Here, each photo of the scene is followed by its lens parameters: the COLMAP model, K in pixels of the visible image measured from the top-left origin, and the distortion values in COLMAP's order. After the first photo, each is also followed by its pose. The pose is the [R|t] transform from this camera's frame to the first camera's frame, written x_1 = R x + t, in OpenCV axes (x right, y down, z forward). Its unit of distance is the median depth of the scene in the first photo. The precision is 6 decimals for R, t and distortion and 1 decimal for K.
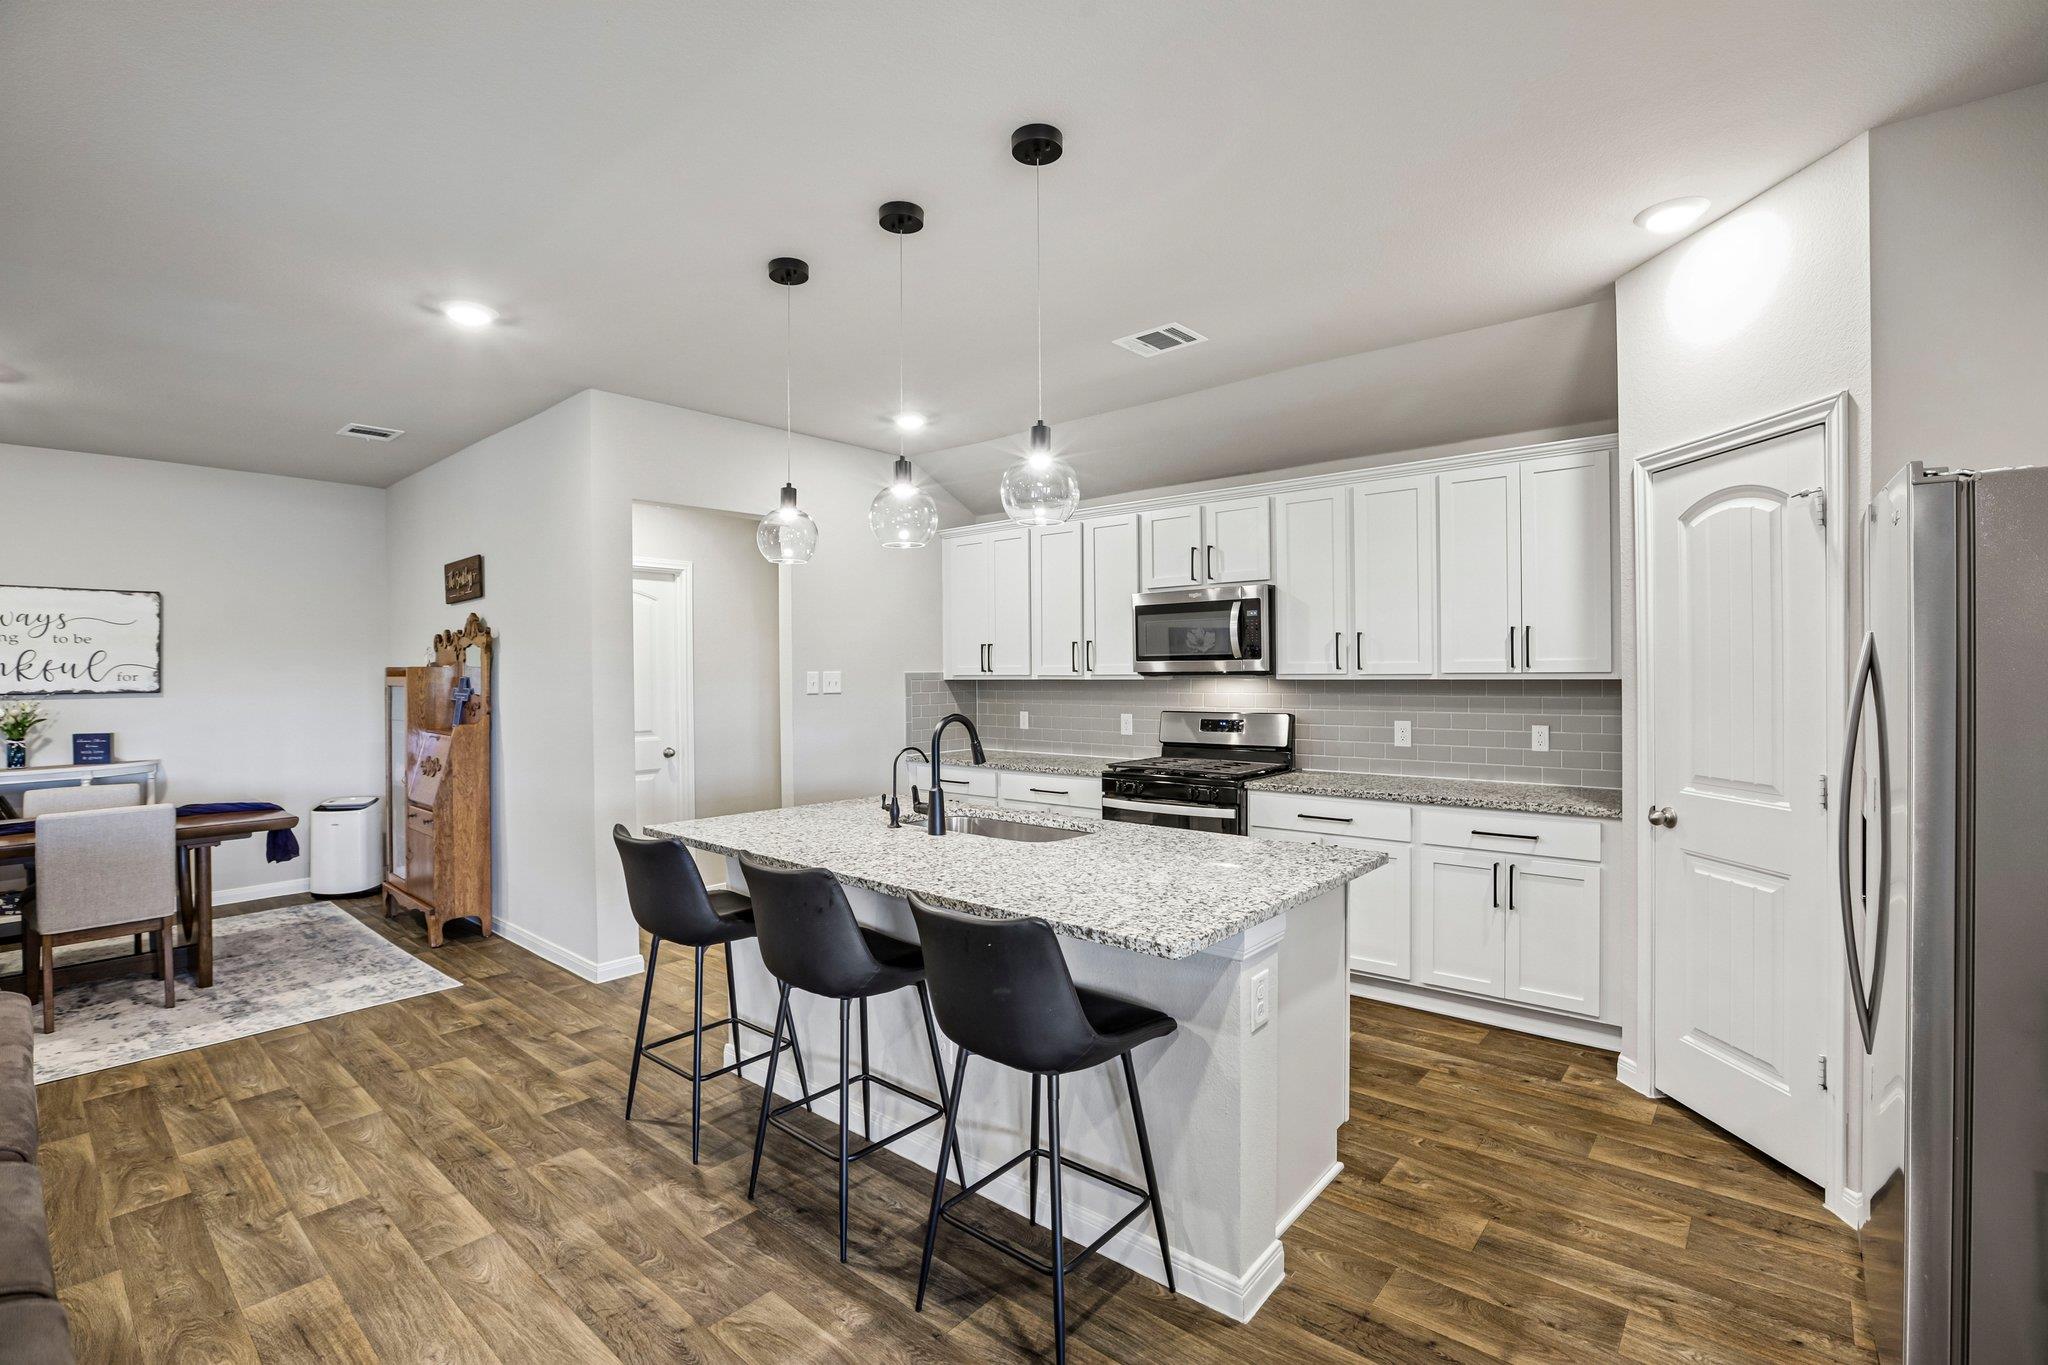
lens RADIAL K [[913.3, 0, 1023.4], [0, 913.3, 679.2], [0, 0, 1]] dist [-0.030770, 0.004527]
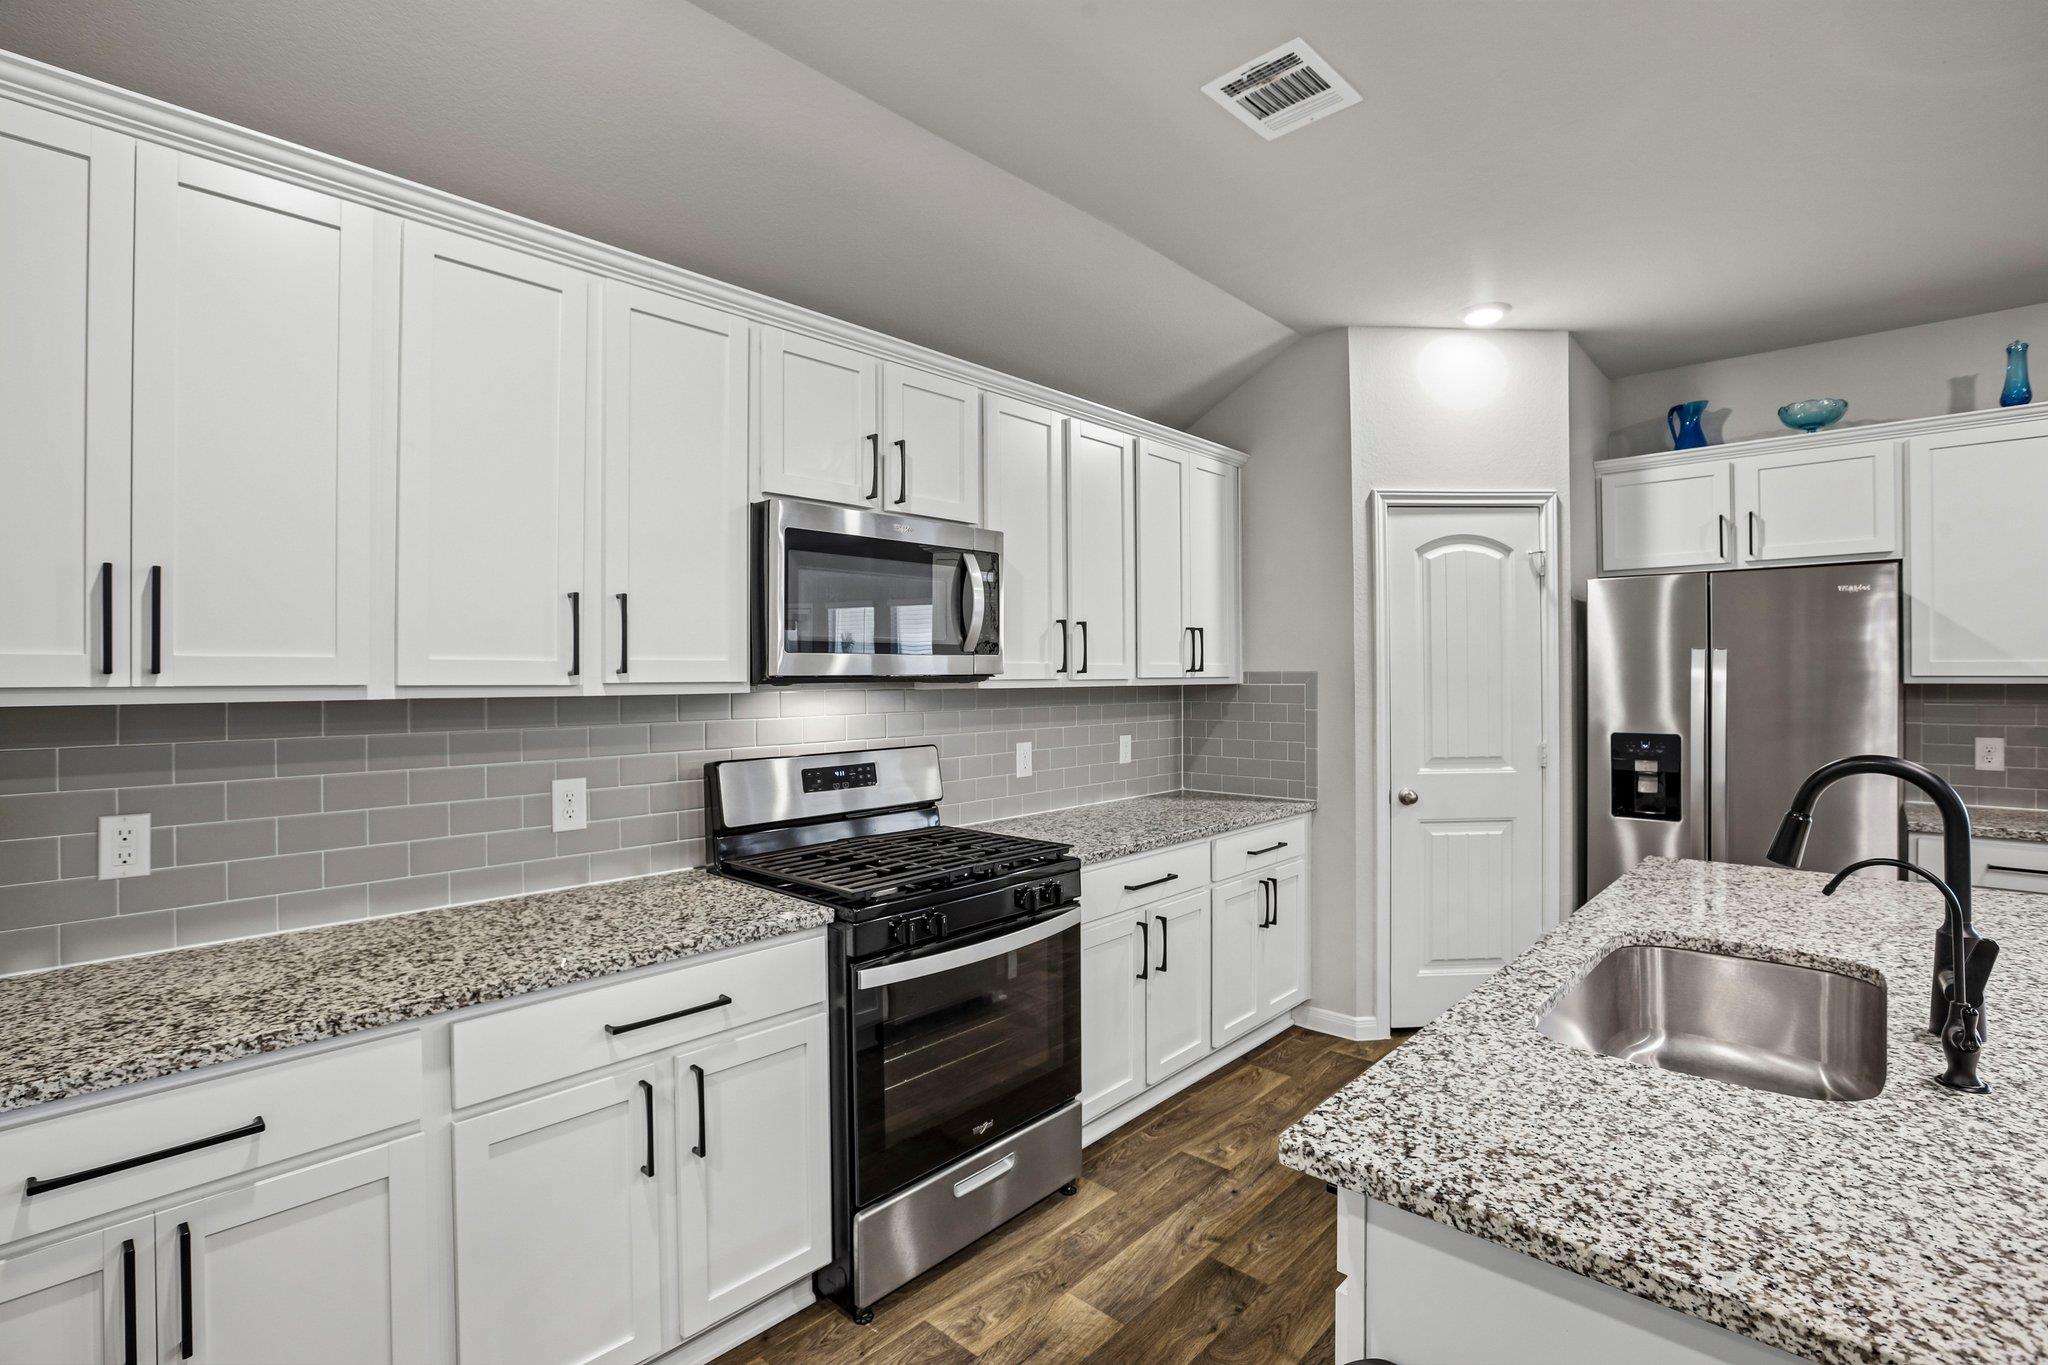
lens RADIAL K [[939.1, 0, 1040.1], [0, 939.1, 680.4], [0, 0, 1]] dist [-0.032343, 0.000289]
pose [[0.039423, 0.006404, 0.999202, -0.381386], [0.016135, 0.999845, -0.007044, -0.000202], [-0.999092, 0.016399, 0.039313, 0.997053]]
